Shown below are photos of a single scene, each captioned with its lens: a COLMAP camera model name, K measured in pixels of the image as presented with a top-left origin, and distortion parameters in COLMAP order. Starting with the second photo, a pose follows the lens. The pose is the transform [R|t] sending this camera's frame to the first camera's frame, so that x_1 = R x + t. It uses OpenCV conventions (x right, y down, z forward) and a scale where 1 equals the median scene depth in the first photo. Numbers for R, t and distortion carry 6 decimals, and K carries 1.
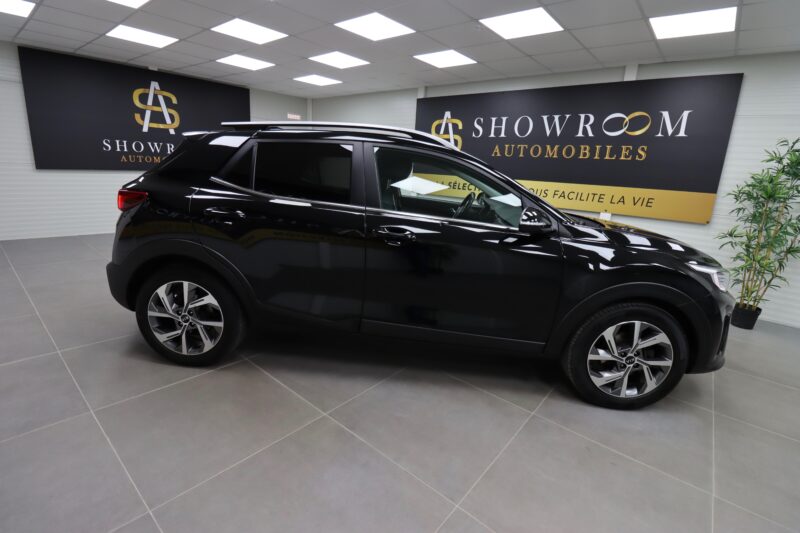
lens RADIAL K [[364.4, 0, 394.0], [0, 364.4, 259.6], [0, 0, 1]] dist [-0.002903, -0.009313]
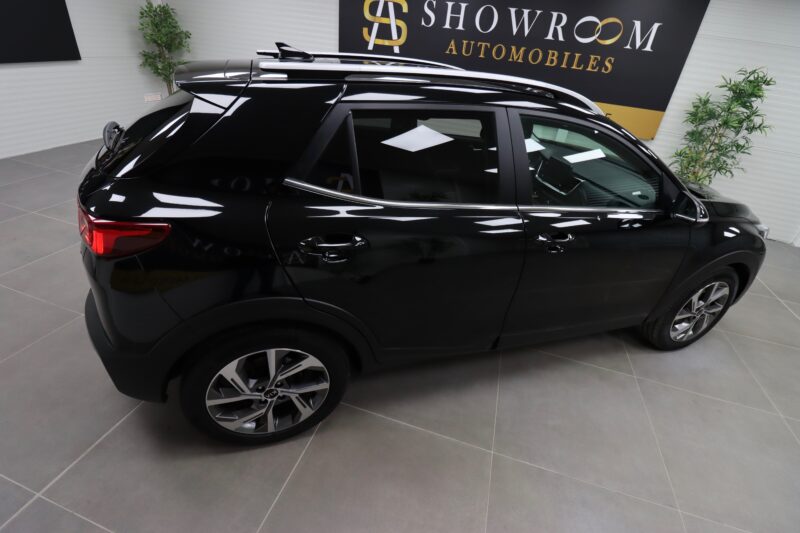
lens RADIAL K [[364.4, 0, 393.4], [0, 364.4, 259.3], [0, 0, 1]] dist [-0.002903, -0.009313]
pose [[0.920049, -0.175319, 0.350389, -0.278899], [0.053900, 0.942434, 0.330021, -0.142051], [-0.388077, -0.284750, 0.876535, 0.194302]]
